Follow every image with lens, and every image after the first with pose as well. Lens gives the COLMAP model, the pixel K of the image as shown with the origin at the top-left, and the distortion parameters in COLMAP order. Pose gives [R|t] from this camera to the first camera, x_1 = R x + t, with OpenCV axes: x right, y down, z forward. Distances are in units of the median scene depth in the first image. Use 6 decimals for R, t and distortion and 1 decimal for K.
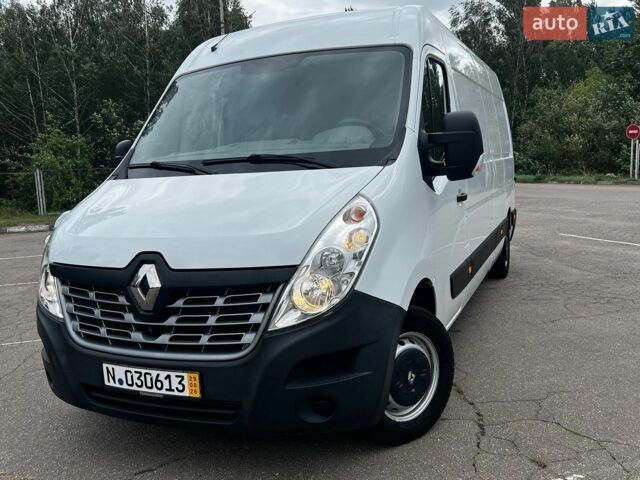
lens RADIAL K [[587.3, 0, 313.0], [0, 587.3, 241.9], [0, 0, 1]] dist [0.094993, -0.185626]
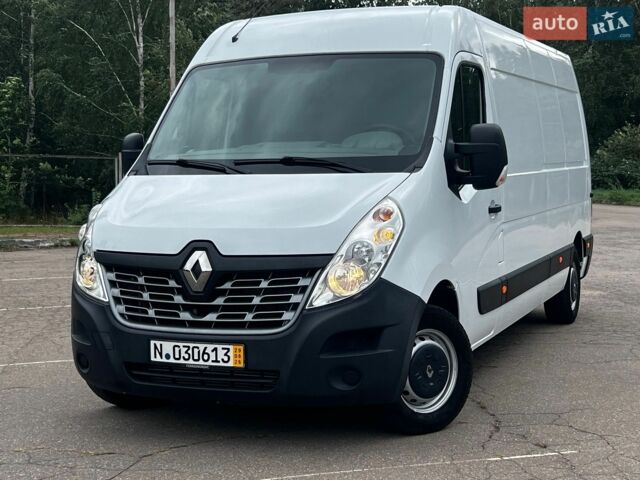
lens RADIAL K [[1094.5, 0, 316.9], [0, 1094.5, 240.6], [0, 0, 1]] dist [0.224100, -0.955752]
pose [[0.998983, 0.039603, 0.021534, -0.099732], [-0.038281, 0.997543, -0.058672, 0.132334], [-0.023805, 0.057788, 0.998045, -1.104257]]
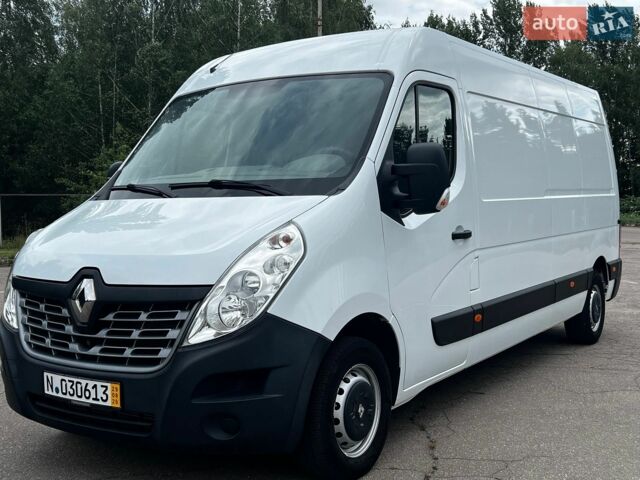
lens RADIAL K [[790.4, 0, 320.0], [0, 790.4, 240.0], [0, 0, 1]] dist [0.163843, -0.510920]
pose [[0.984297, 0.046159, -0.170378, 0.370035], [-0.058595, 0.995916, -0.068694, 0.042249], [0.166511, 0.077598, 0.982981, -0.341140]]
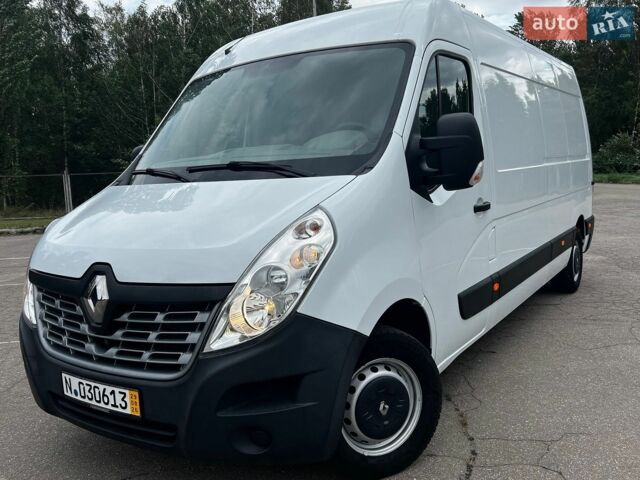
lens RADIAL K [[587.3, 0, 313.0], [0, 587.3, 241.9], [0, 0, 1]] dist [0.094993, -0.185626]
pose [[0.983864, 0.024438, -0.177241, 0.239570], [-0.024076, 0.999701, 0.004194, -0.030124], [0.177290, 0.000141, 0.984159, 0.097268]]
